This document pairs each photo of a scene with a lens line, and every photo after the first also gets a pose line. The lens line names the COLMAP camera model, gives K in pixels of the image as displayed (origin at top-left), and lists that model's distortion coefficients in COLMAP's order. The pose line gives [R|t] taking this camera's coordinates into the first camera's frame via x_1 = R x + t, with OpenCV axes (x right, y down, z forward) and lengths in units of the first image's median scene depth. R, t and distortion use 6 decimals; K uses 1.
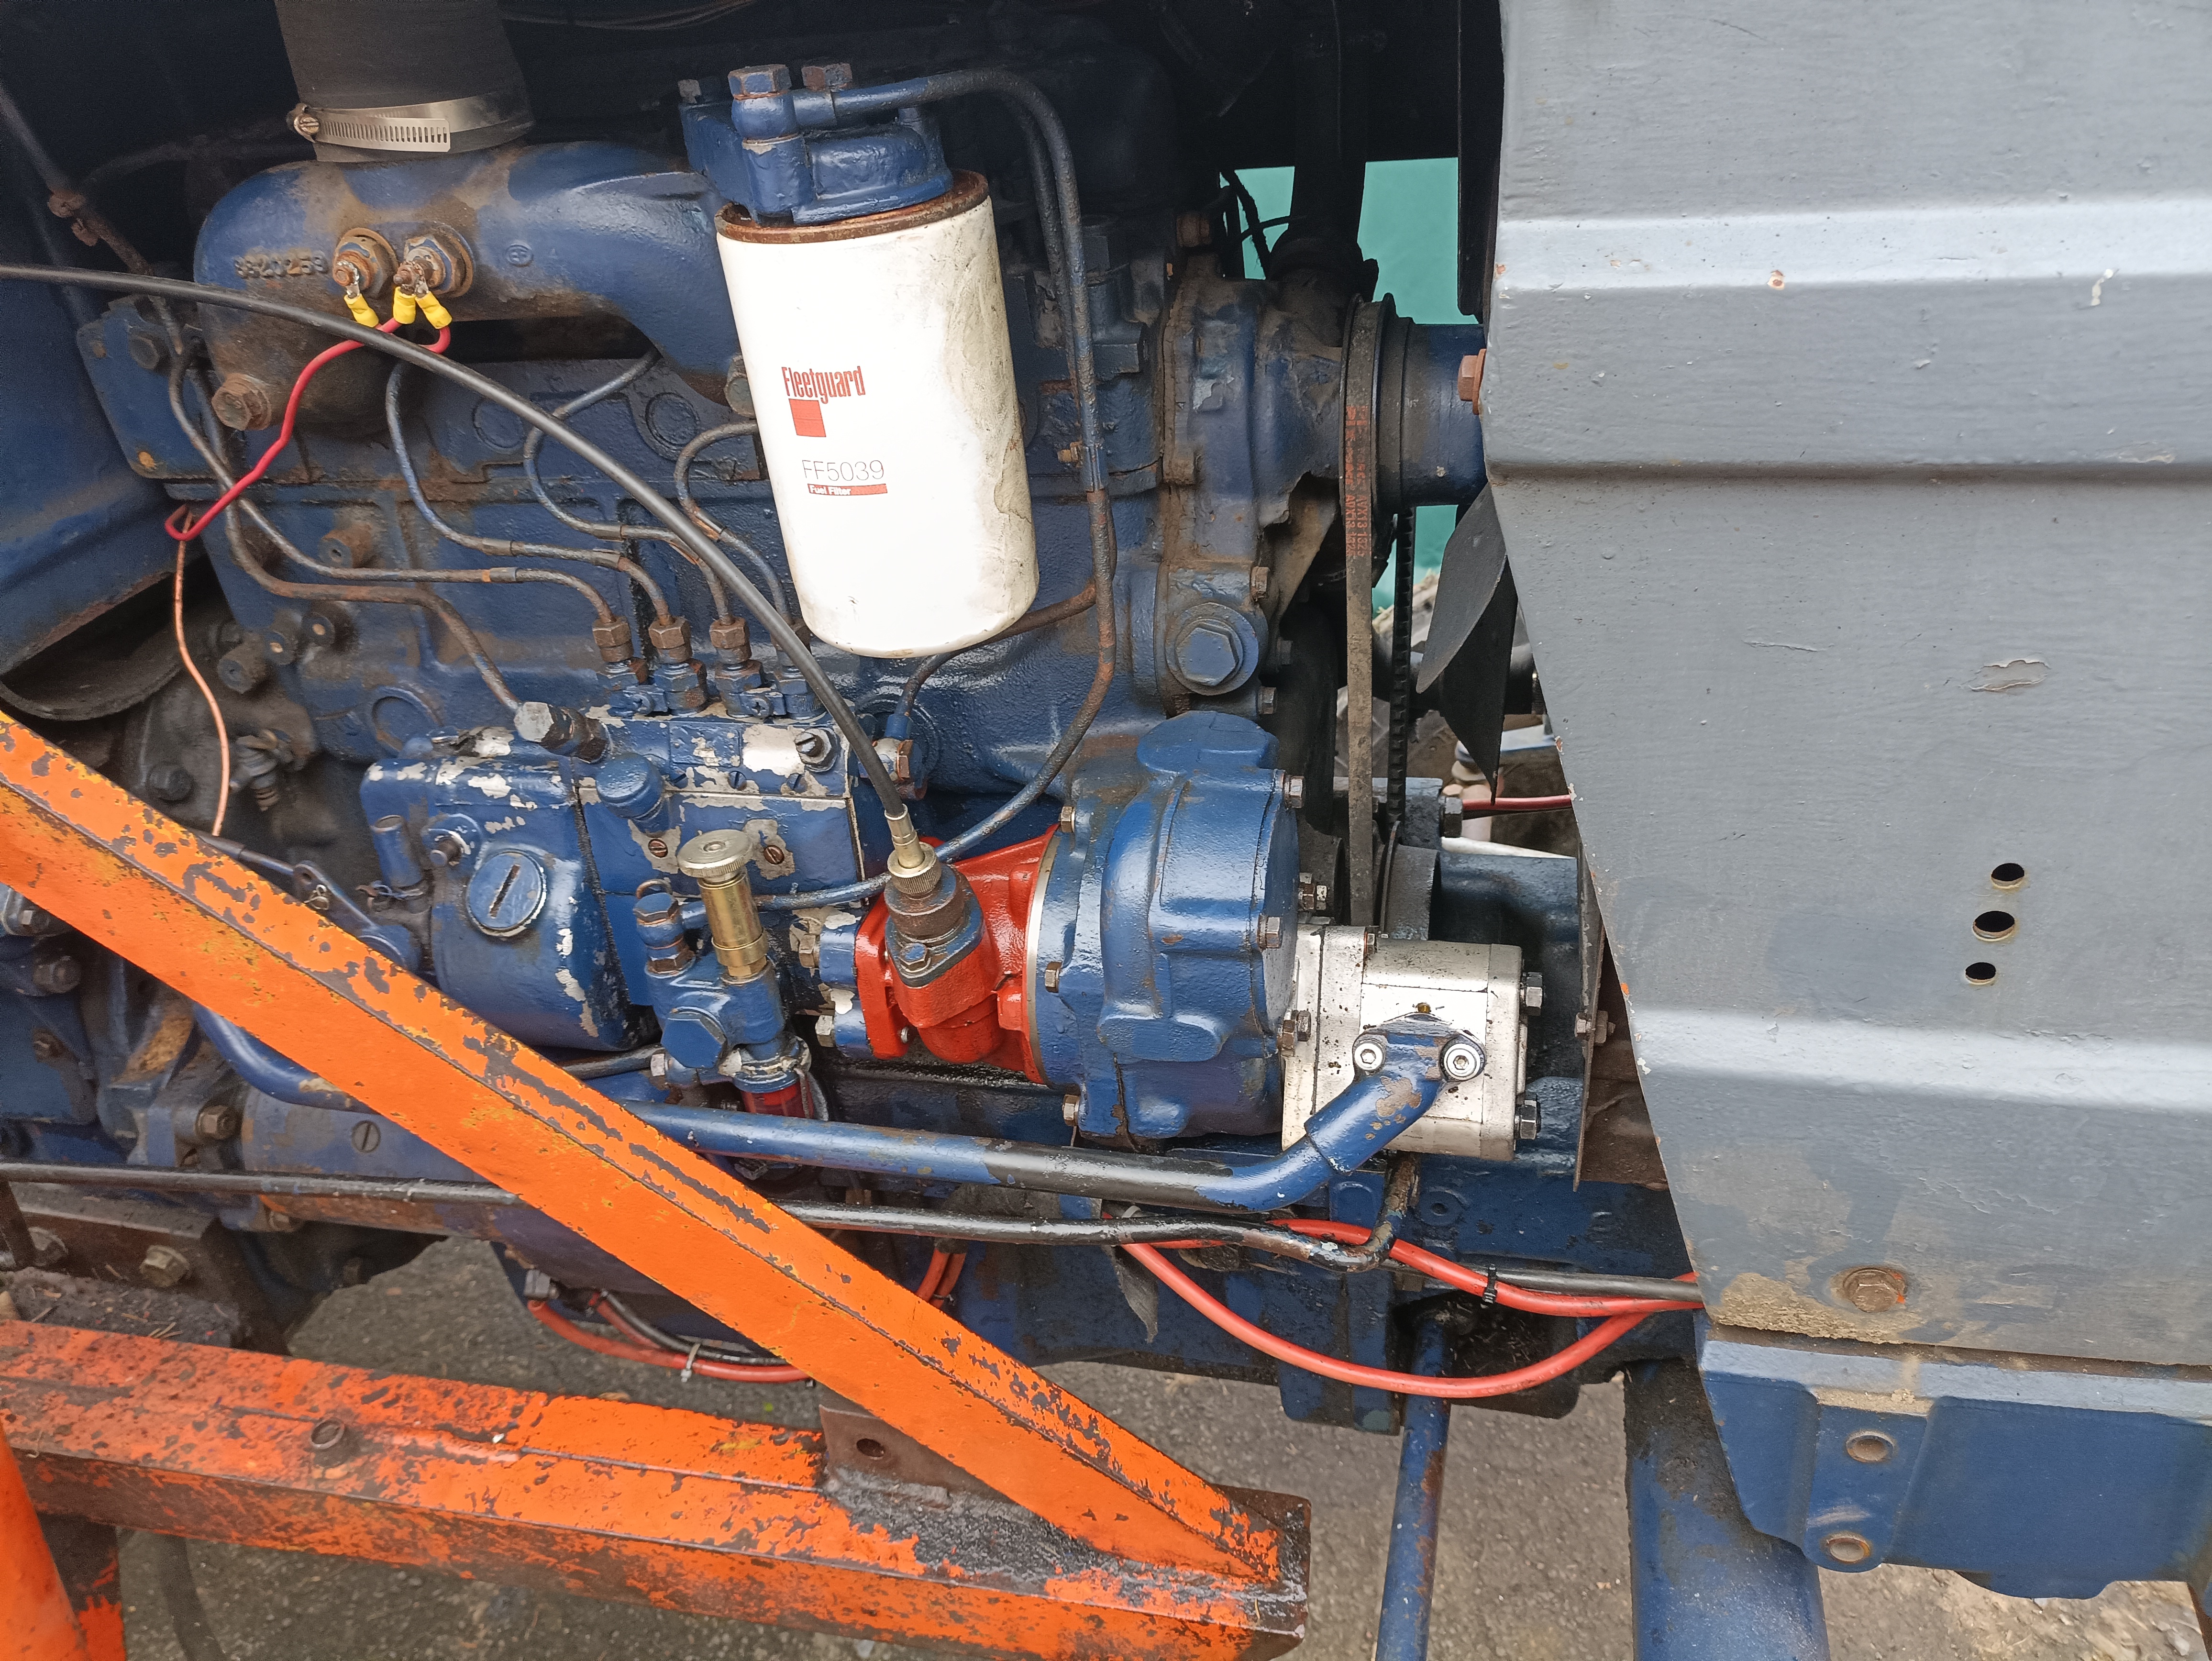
lens RADIAL K [[1590.5, 0, 1106.0], [0, 1590.5, 830.5], [0, 0, 1]] dist [0.042139, -0.054699]
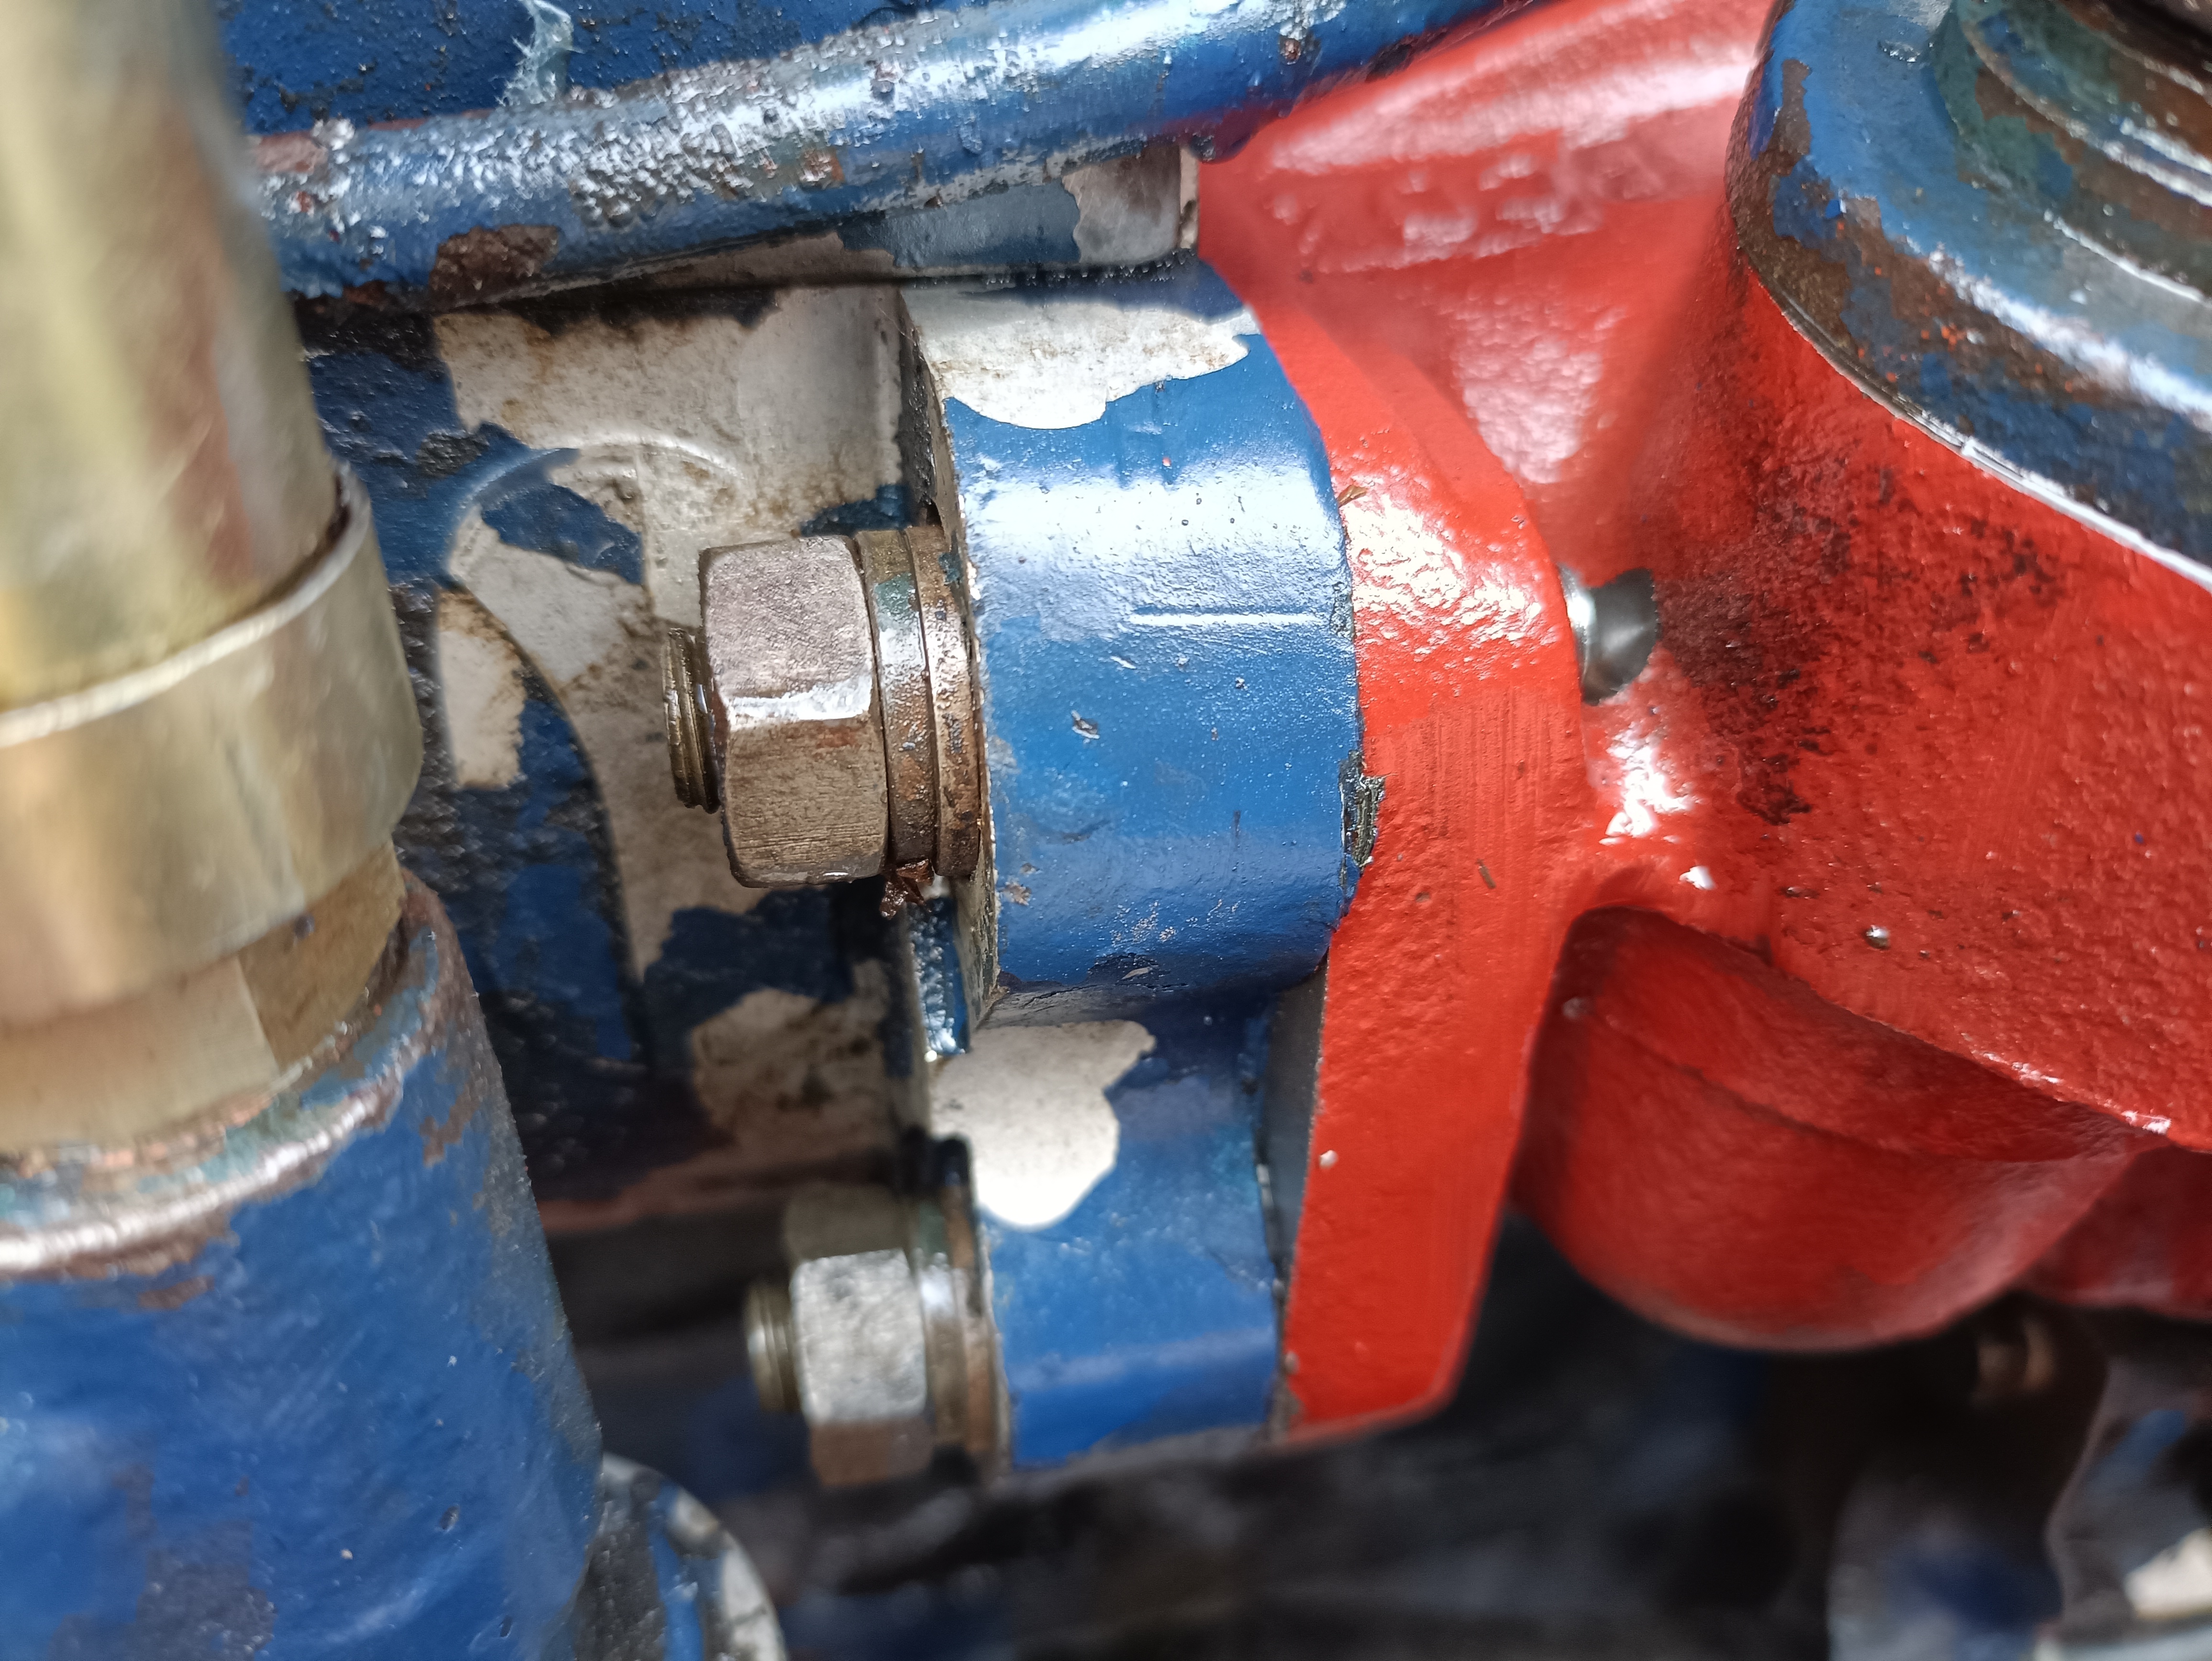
lens RADIAL K [[1610.9, 0, 1106.0], [0, 1610.9, 830.5], [0, 0, 1]] dist [0.022290, -0.021142]
pose [[0.866754, -0.168820, 0.469294, -0.212909], [0.142456, 0.985569, 0.091434, 0.074592], [-0.477958, -0.012397, 0.878295, 0.879691]]
